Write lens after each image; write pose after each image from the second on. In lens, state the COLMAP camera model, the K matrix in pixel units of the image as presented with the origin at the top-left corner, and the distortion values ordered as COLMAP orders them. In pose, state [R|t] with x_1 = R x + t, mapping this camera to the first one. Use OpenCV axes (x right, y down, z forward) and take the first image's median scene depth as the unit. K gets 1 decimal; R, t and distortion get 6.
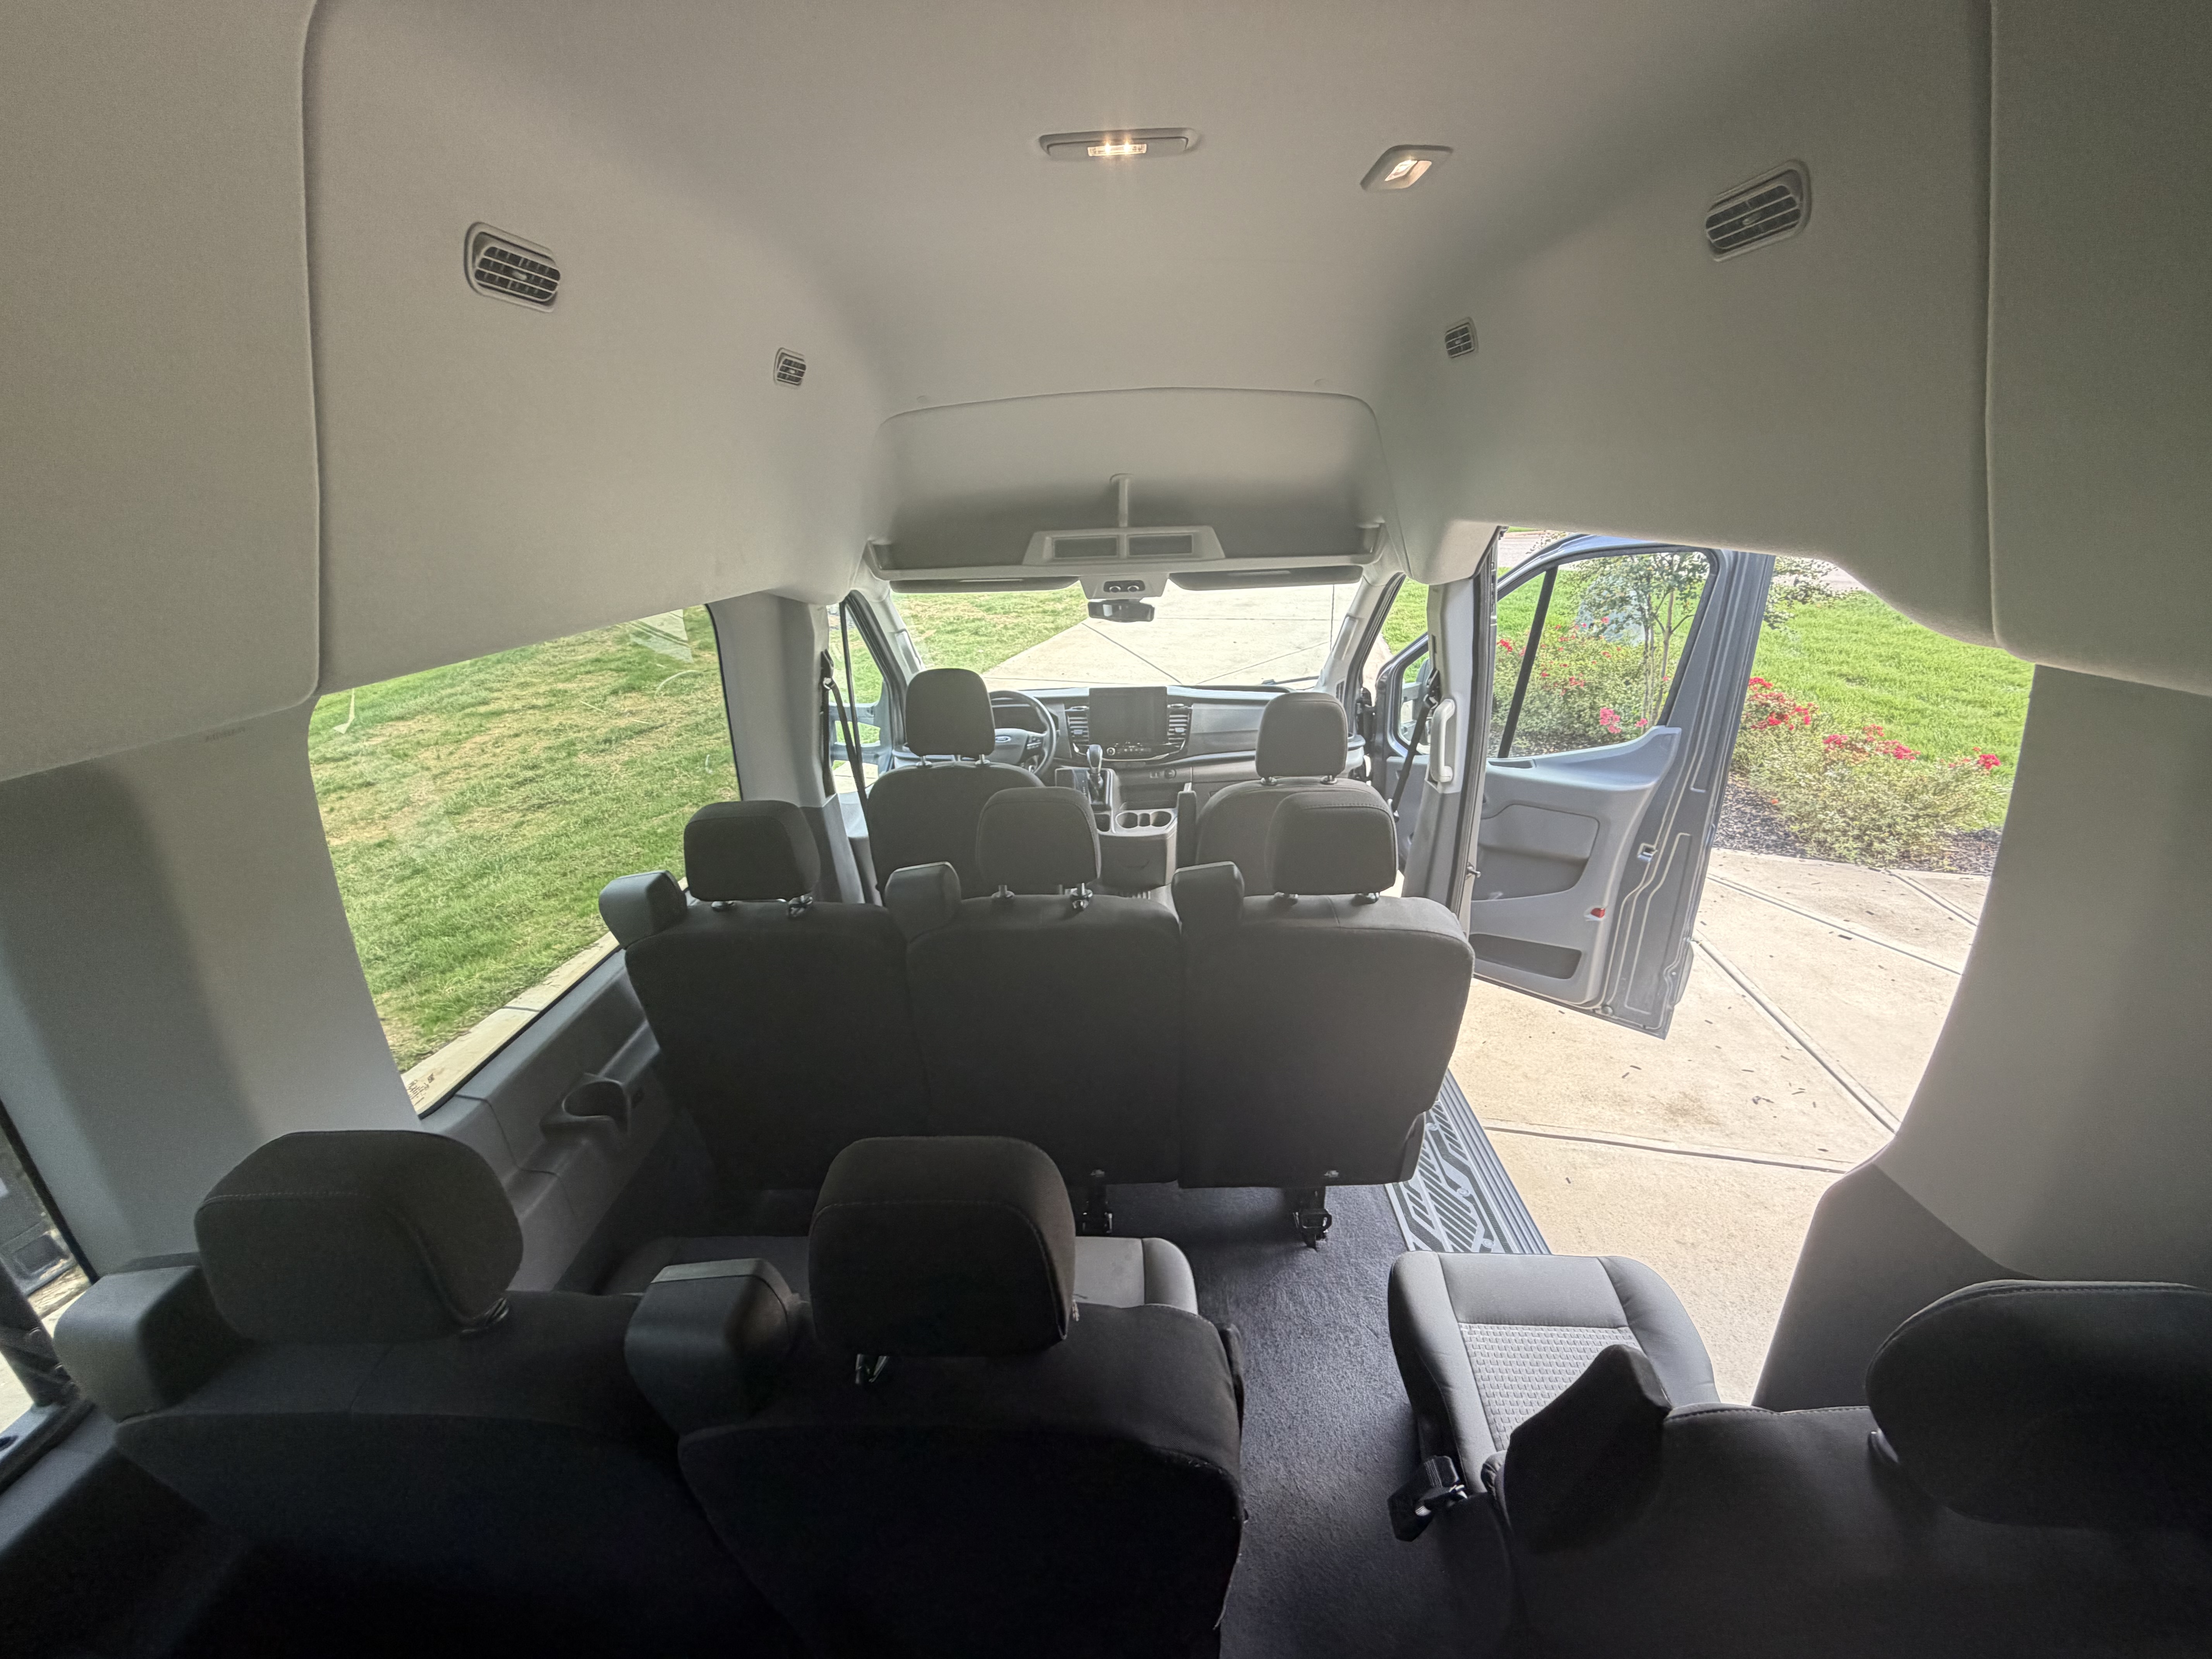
lens RADIAL K [[895.5, 0, 1092.1], [0, 895.5, 836.6], [0, 0, 1]] dist [0.000669, 0.000023]
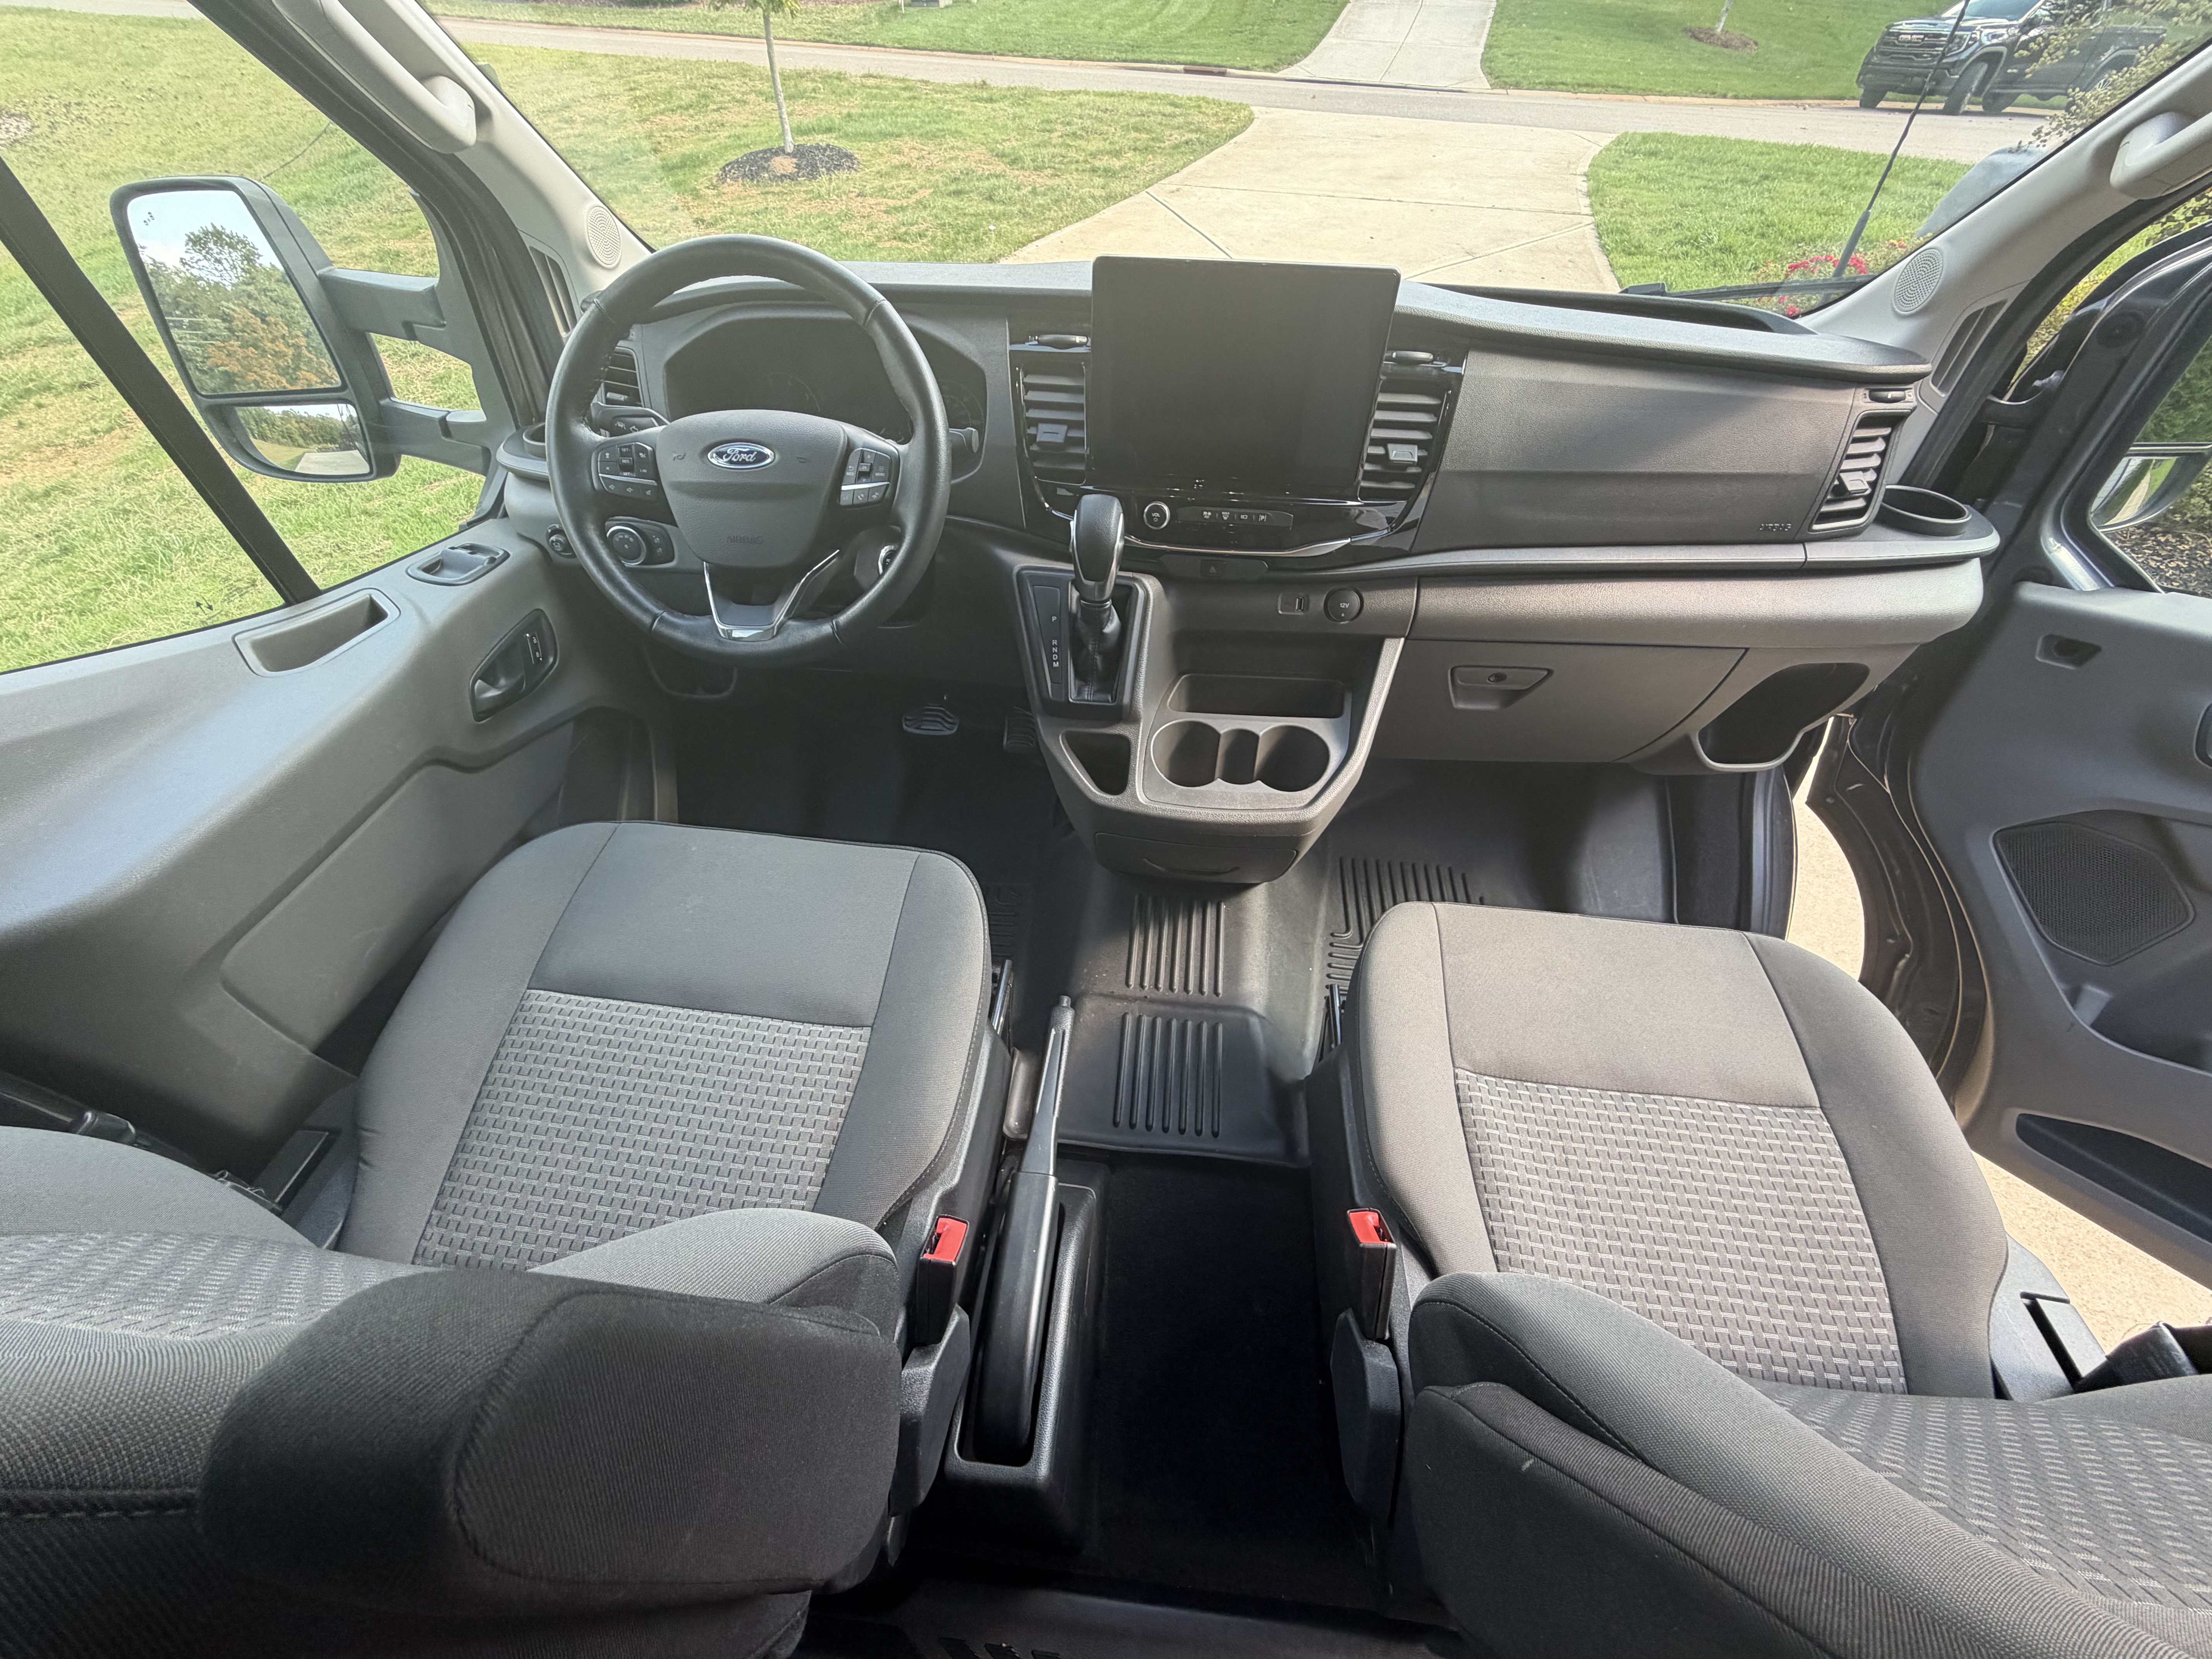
lens RADIAL K [[895.5, 0, 1092.1], [0, 895.5, 836.6], [0, 0, 1]] dist [0.000669, 0.000023]
pose [[0.996170, 0.084315, -0.023166, 0.015794], [-0.070177, 0.928985, 0.363403, -0.102515], [0.052161, -0.360386, 0.931344, 0.684731]]
